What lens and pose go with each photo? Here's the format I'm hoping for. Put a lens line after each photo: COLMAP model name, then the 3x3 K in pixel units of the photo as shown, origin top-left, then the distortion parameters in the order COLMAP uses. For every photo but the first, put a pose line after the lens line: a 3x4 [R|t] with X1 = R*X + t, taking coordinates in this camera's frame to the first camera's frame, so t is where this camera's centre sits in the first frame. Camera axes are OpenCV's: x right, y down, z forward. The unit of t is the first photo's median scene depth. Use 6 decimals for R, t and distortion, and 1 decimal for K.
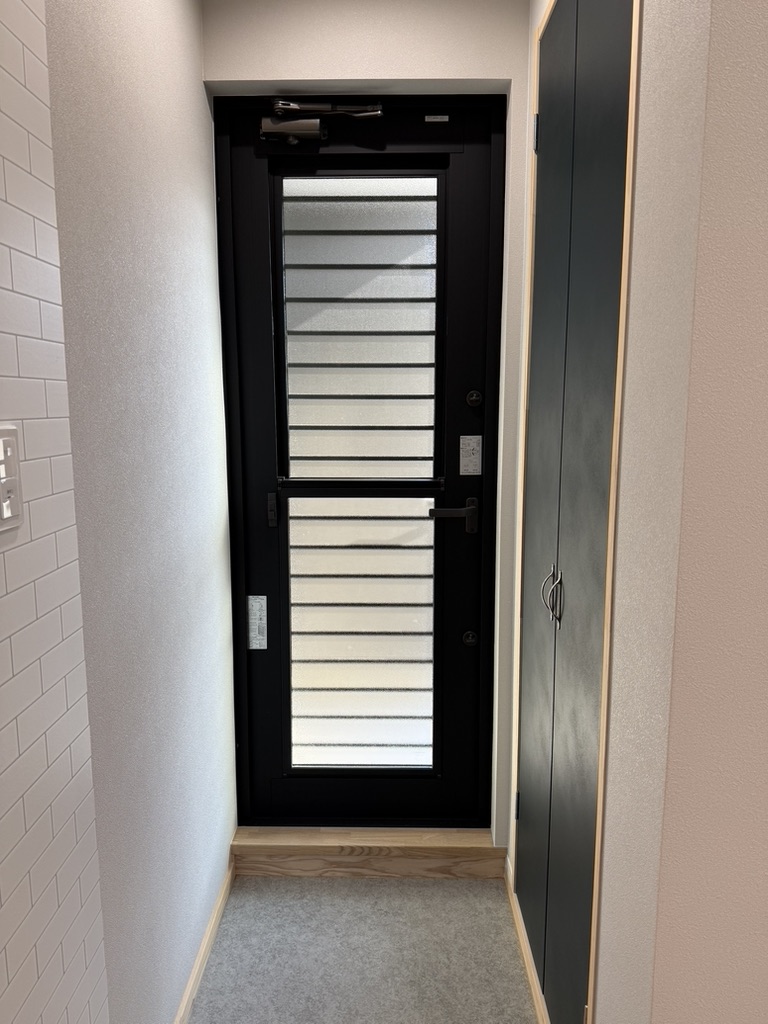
lens RADIAL K [[726.2, 0, 376.4], [0, 726.2, 509.1], [0, 0, 1]] dist [0.023314, -0.005975]
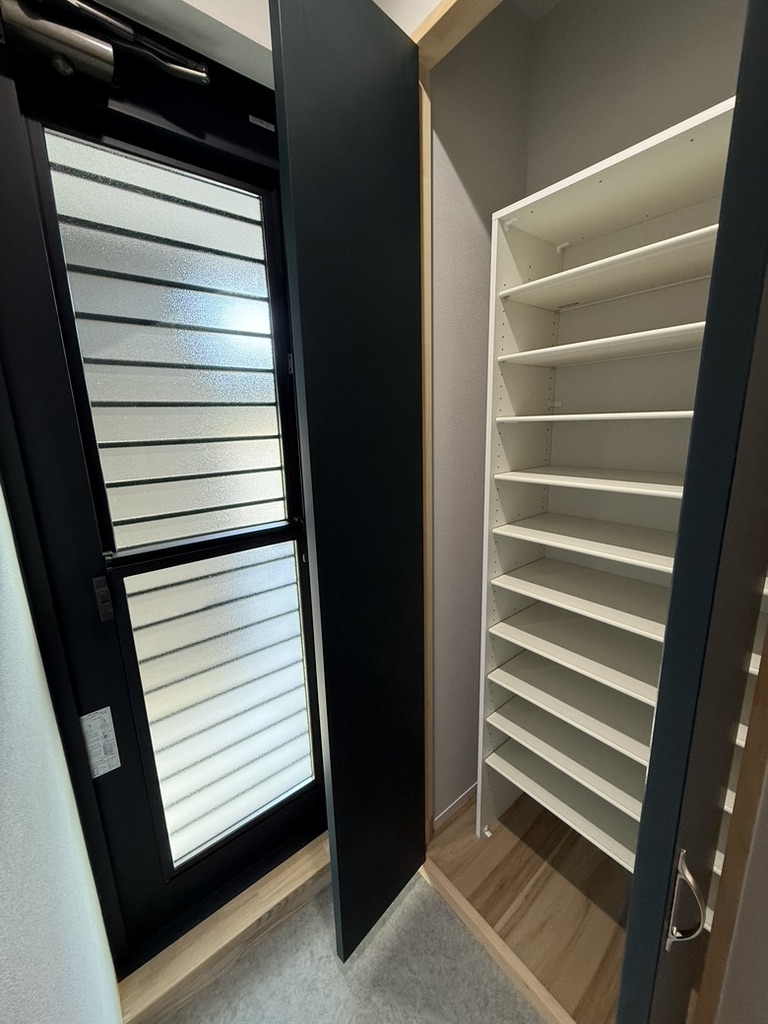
lens RADIAL K [[386.3, 0, 380.4], [0, 386.3, 504.2], [0, 0, 1]] dist [-0.010407, -0.000752]
pose [[0.783032, -0.150000, 0.603623, -0.139886], [0.127866, 0.988577, 0.079790, -0.087667], [-0.608696, 0.014705, 0.793267, 0.499956]]
